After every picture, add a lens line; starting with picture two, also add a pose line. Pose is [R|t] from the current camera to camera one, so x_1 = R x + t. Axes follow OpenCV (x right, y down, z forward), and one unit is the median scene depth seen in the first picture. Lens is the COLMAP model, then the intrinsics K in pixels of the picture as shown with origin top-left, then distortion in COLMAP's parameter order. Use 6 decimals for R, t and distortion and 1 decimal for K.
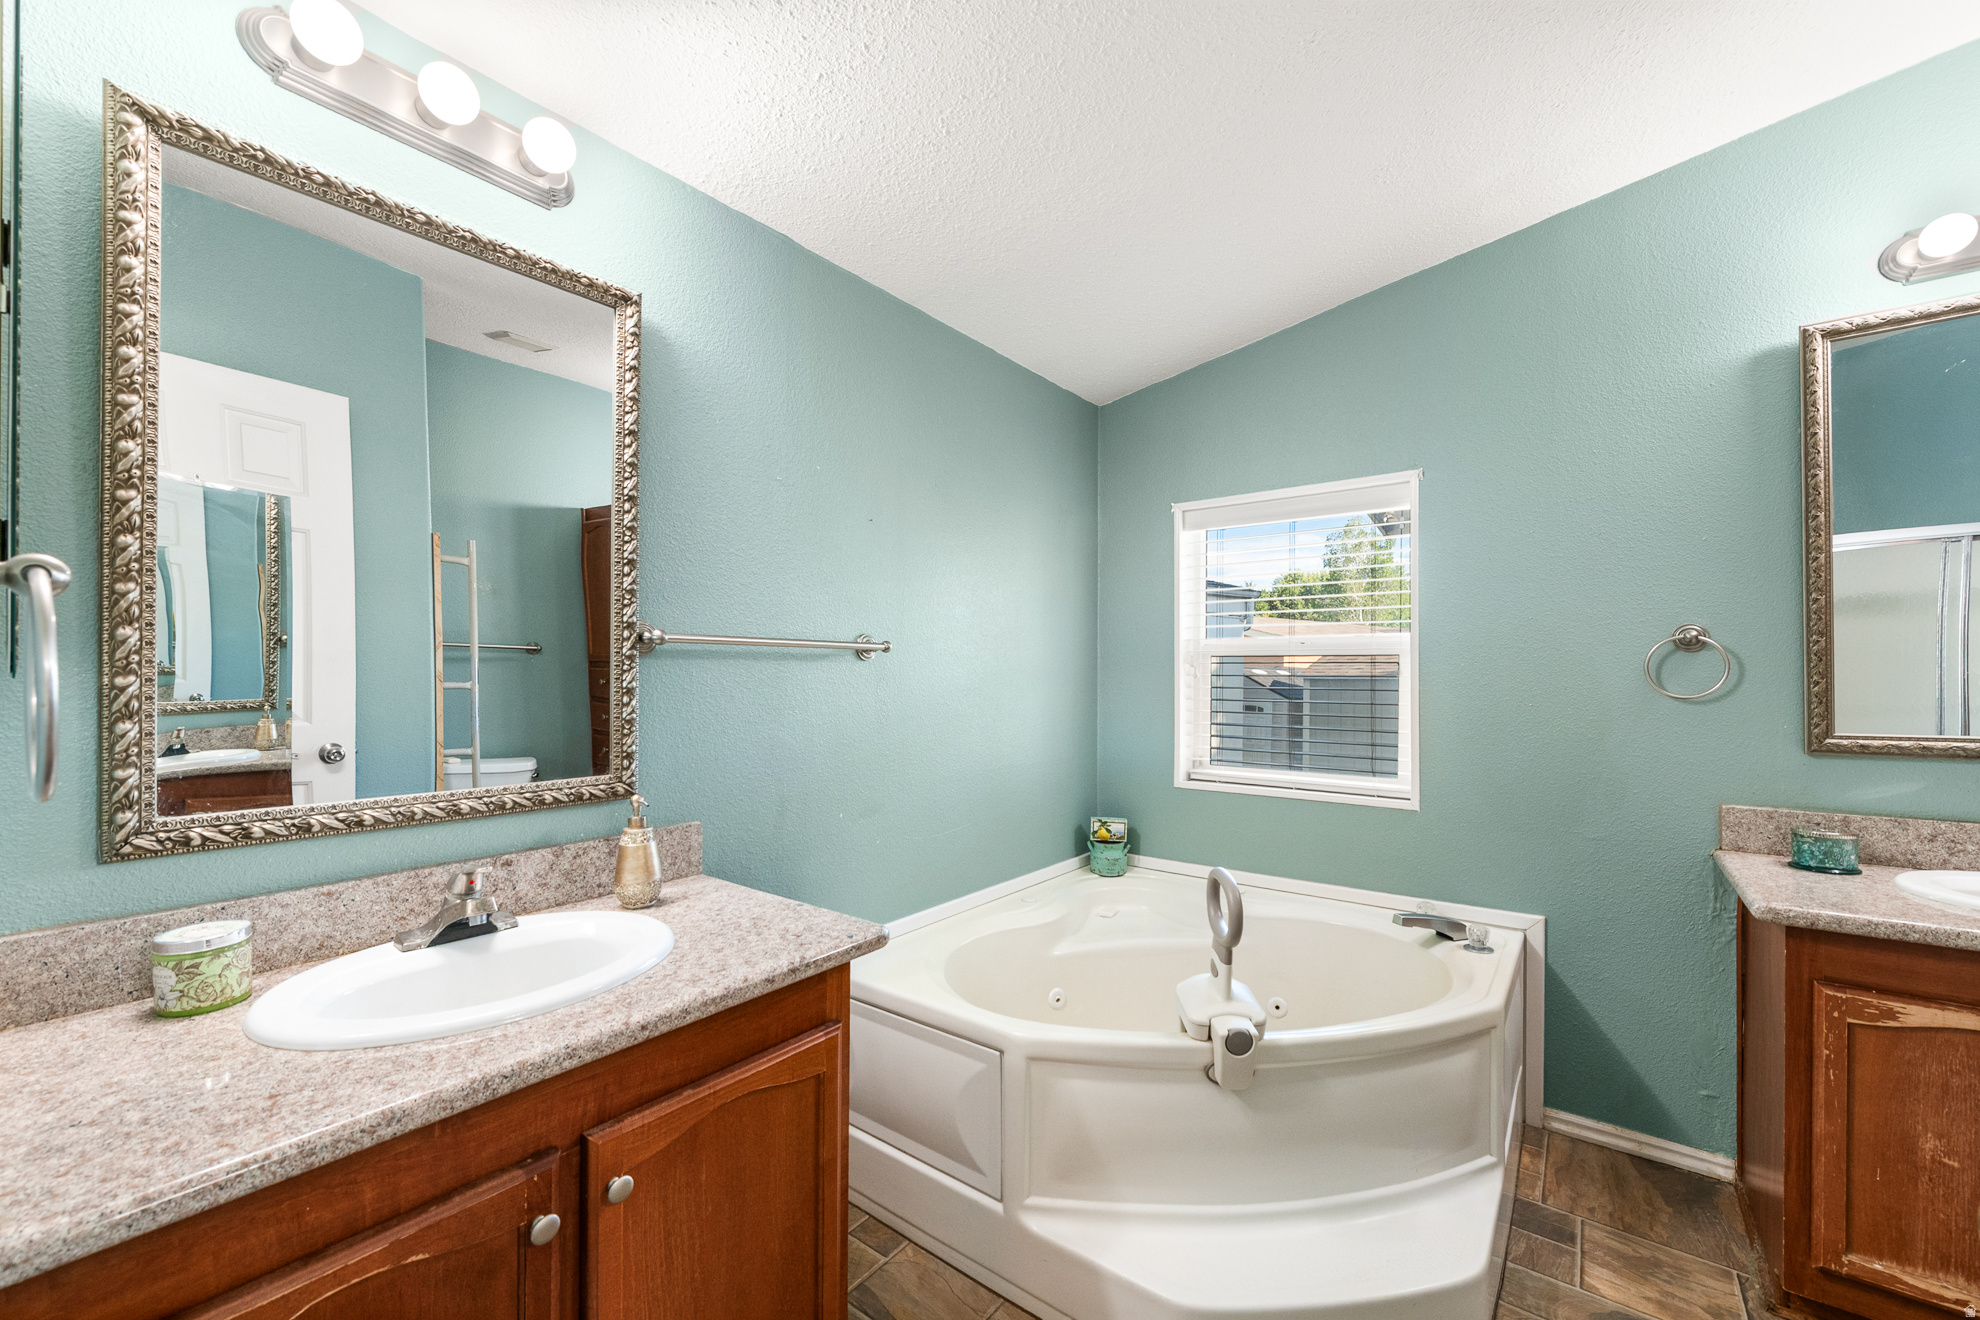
lens RADIAL K [[788.0, 0, 998.1], [0, 788.0, 658.4], [0, 0, 1]] dist [-0.000476, -0.000234]
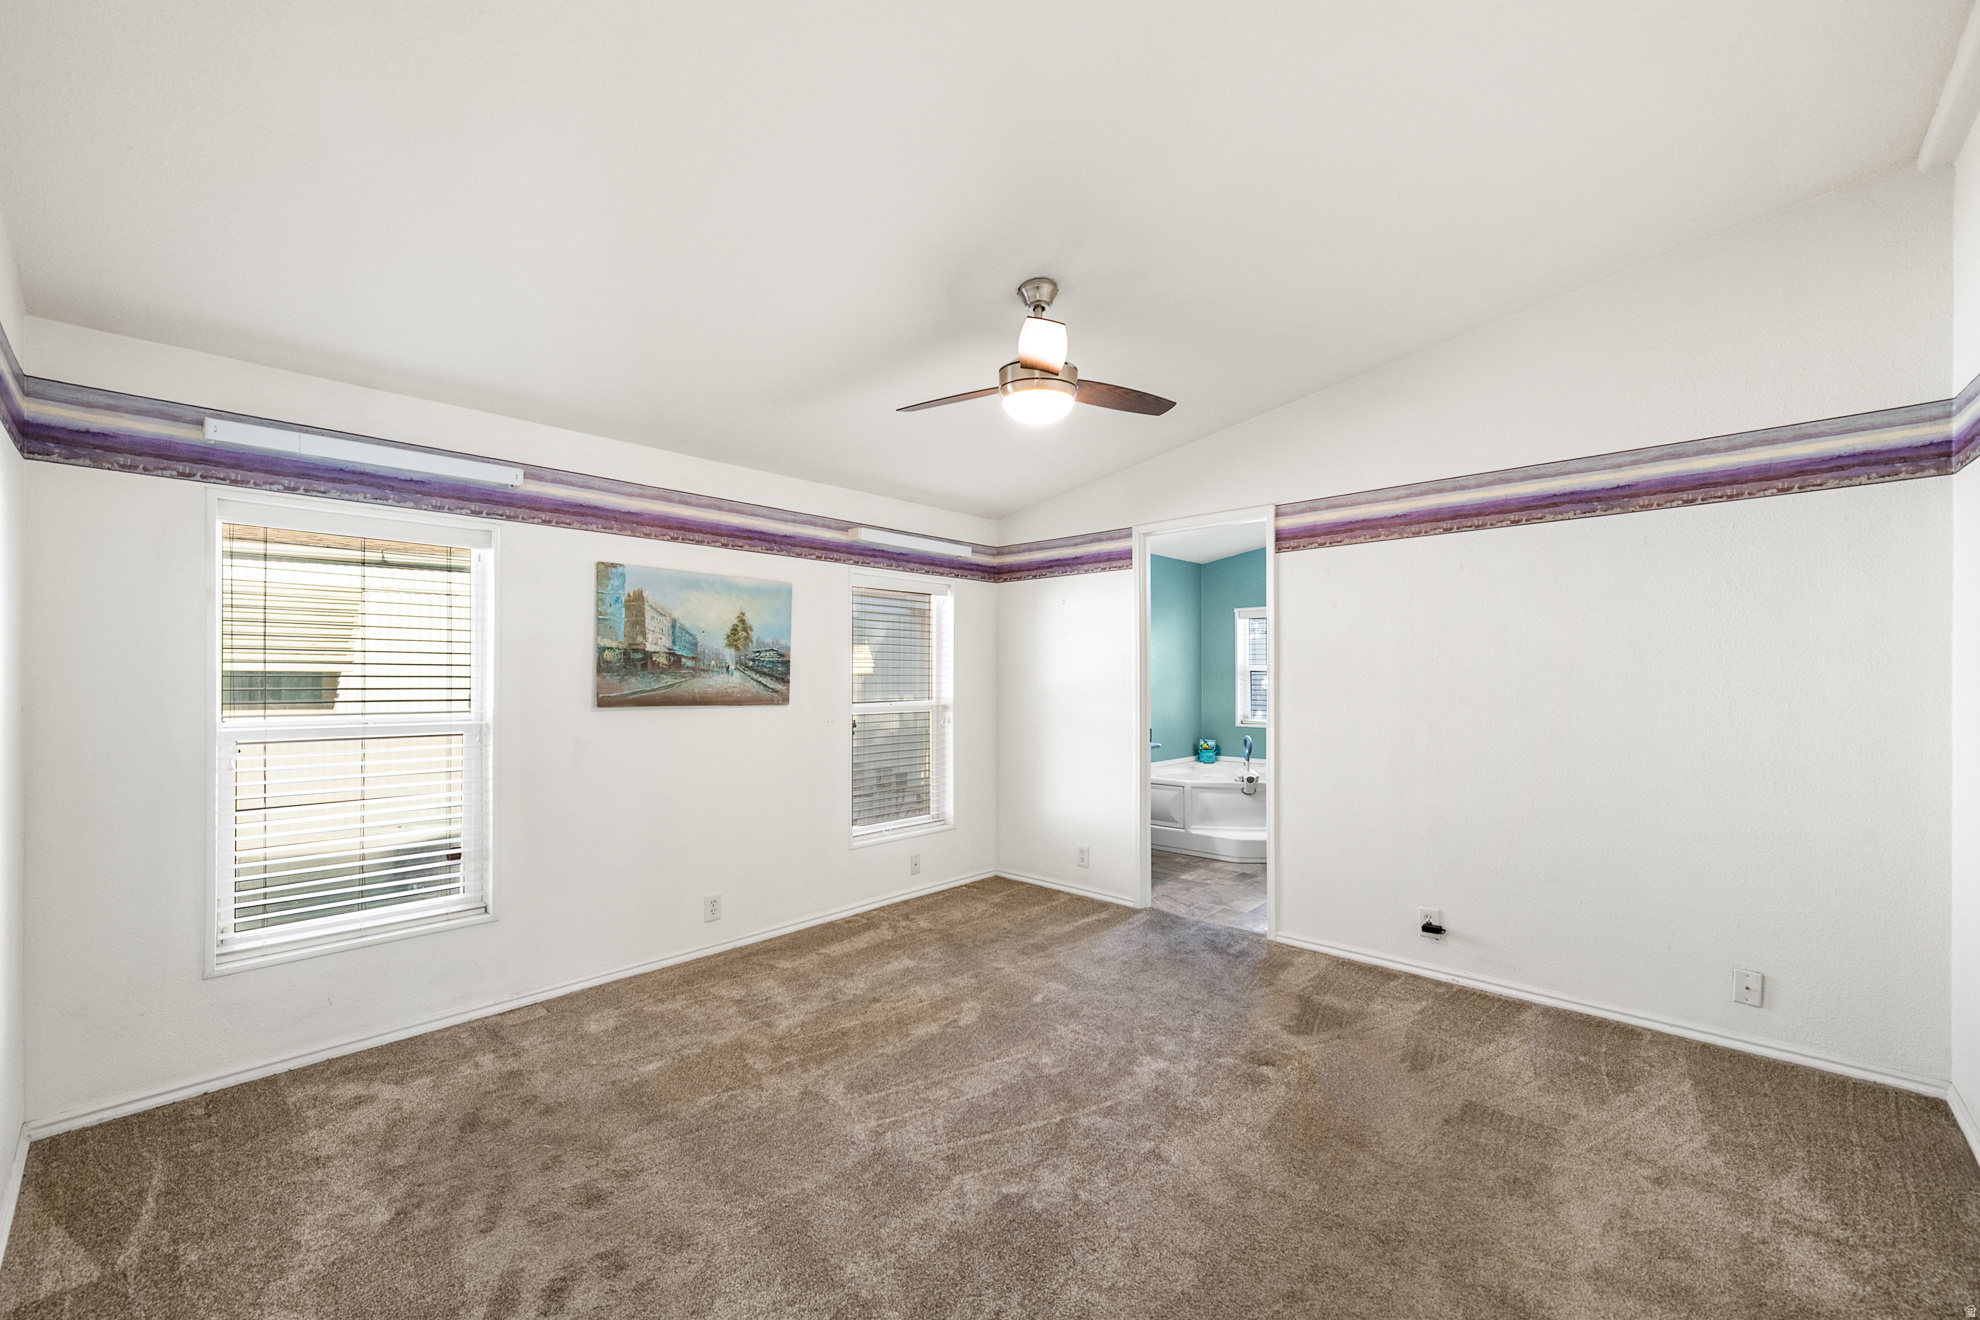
lens RADIAL K [[801.0, 0, 990.7], [0, 801.0, 671.8], [0, 0, 1]] dist [-0.000248, -0.000082]
pose [[0.996122, 0.000287, -0.087979, -0.307318], [0.001334, 0.999830, 0.018371, -0.051015], [0.087970, -0.018418, 0.995953, -1.504283]]
